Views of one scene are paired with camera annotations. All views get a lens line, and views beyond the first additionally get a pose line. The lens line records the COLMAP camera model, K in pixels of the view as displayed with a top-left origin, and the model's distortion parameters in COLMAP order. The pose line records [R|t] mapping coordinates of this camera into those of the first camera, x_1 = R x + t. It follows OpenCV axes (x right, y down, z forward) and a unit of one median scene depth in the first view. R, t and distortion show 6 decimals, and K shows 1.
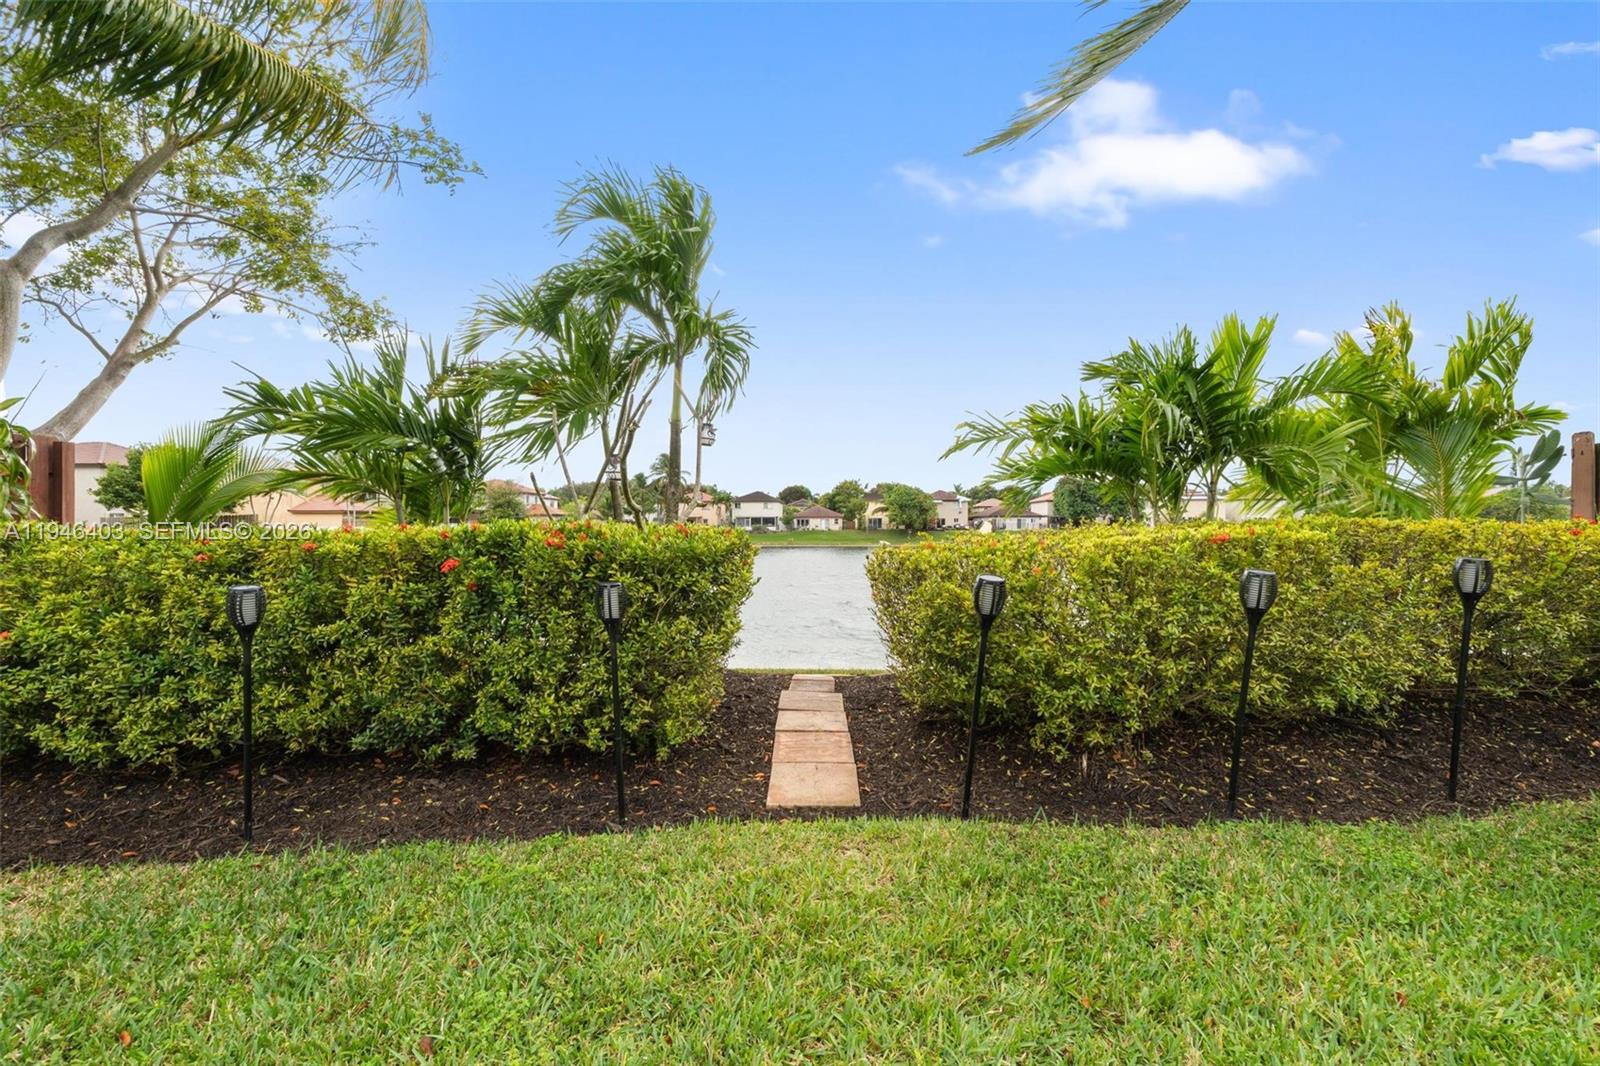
lens RADIAL K [[691.1, 0, 799.7], [0, 691.1, 528.8], [0, 0, 1]] dist [-0.006463, 0.000222]
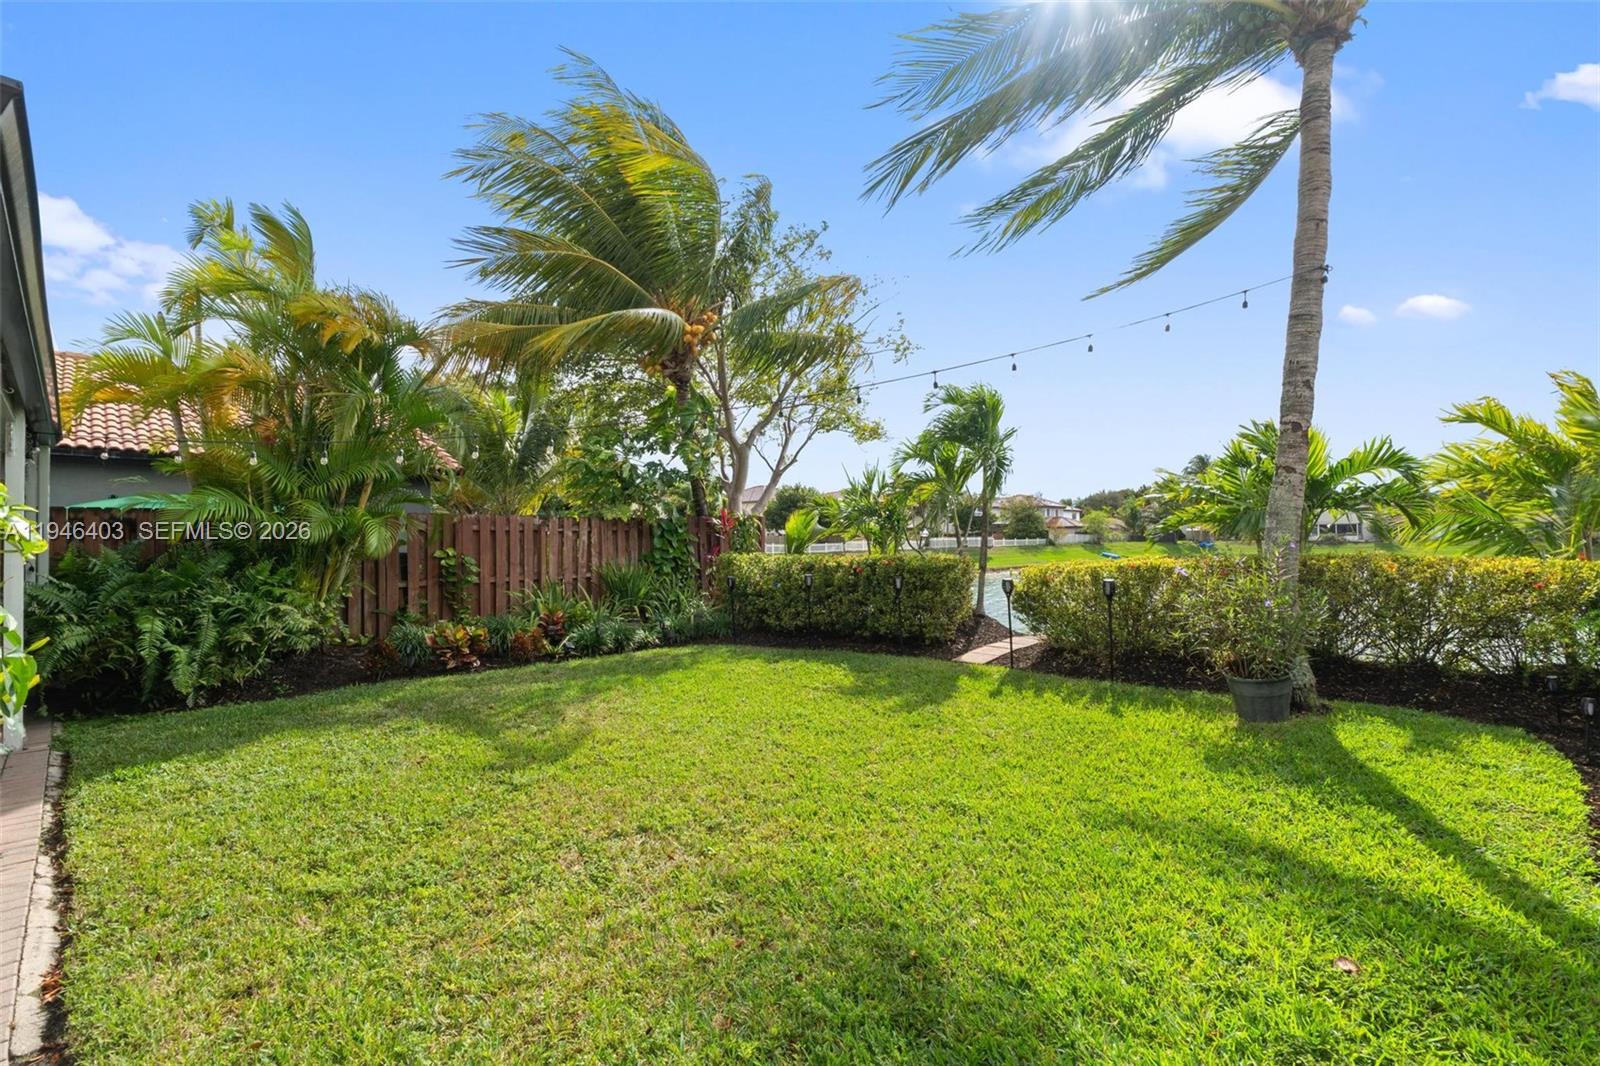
lens RADIAL K [[691.1, 0, 801.9], [0, 691.1, 533.3], [0, 0, 1]] dist [-0.006463, 0.000222]
pose [[0.739606, -0.014865, -0.672876, 0.837276], [0.009476, 0.999887, -0.011673, -0.047286], [0.672974, 0.002257, 0.739663, -0.882477]]
